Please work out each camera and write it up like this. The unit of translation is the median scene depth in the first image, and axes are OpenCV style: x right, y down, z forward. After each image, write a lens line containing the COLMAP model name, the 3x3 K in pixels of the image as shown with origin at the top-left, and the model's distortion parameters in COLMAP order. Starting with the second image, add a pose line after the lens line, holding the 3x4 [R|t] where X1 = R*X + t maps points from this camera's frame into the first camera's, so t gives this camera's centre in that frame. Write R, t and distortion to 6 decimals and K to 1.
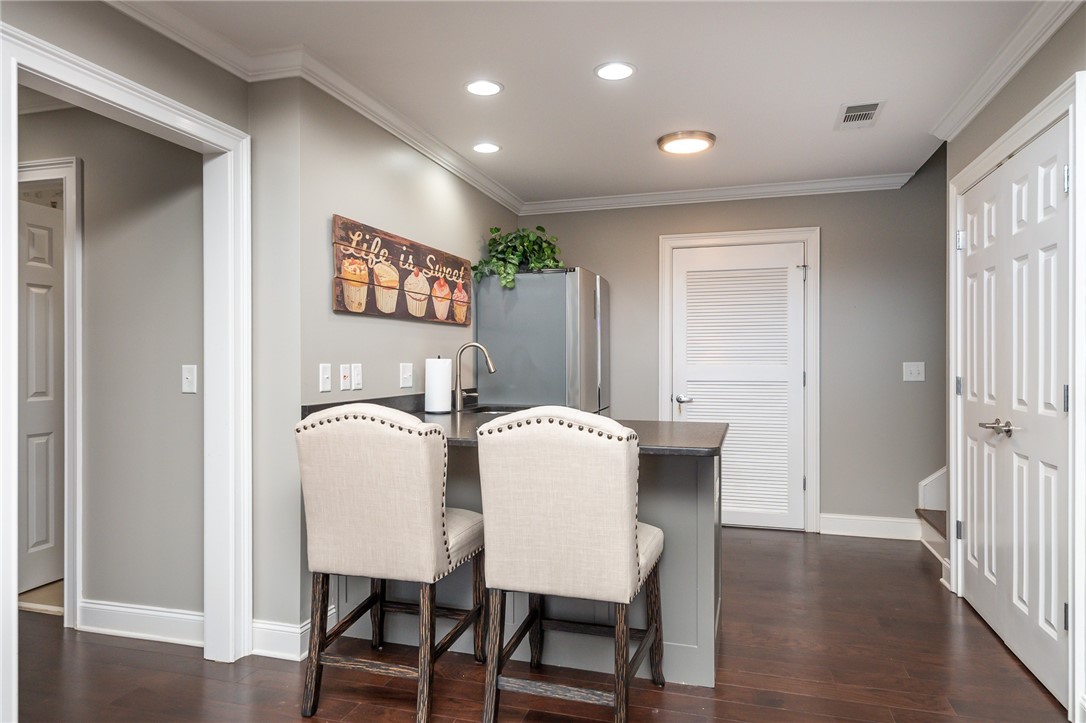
lens RADIAL K [[673.0, 0, 544.1], [0, 673.0, 366.4], [0, 0, 1]] dist [-0.008441, -0.000581]
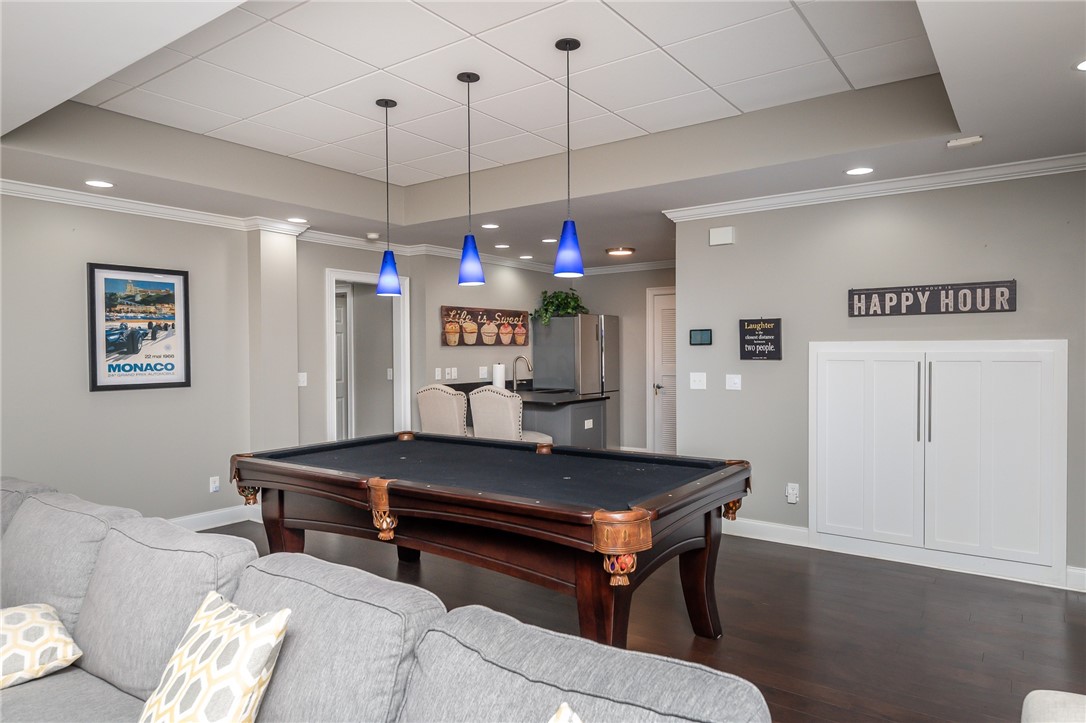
lens RADIAL K [[686.3, 0, 543.3], [0, 686.3, 358.9], [0, 0, 1]] dist [0.006094, 0.000562]
pose [[0.945494, -0.004490, -0.325609, 0.673178], [0.006119, 0.999973, 0.003978, -0.036627], [0.325582, -0.005753, 0.945496, -0.971533]]
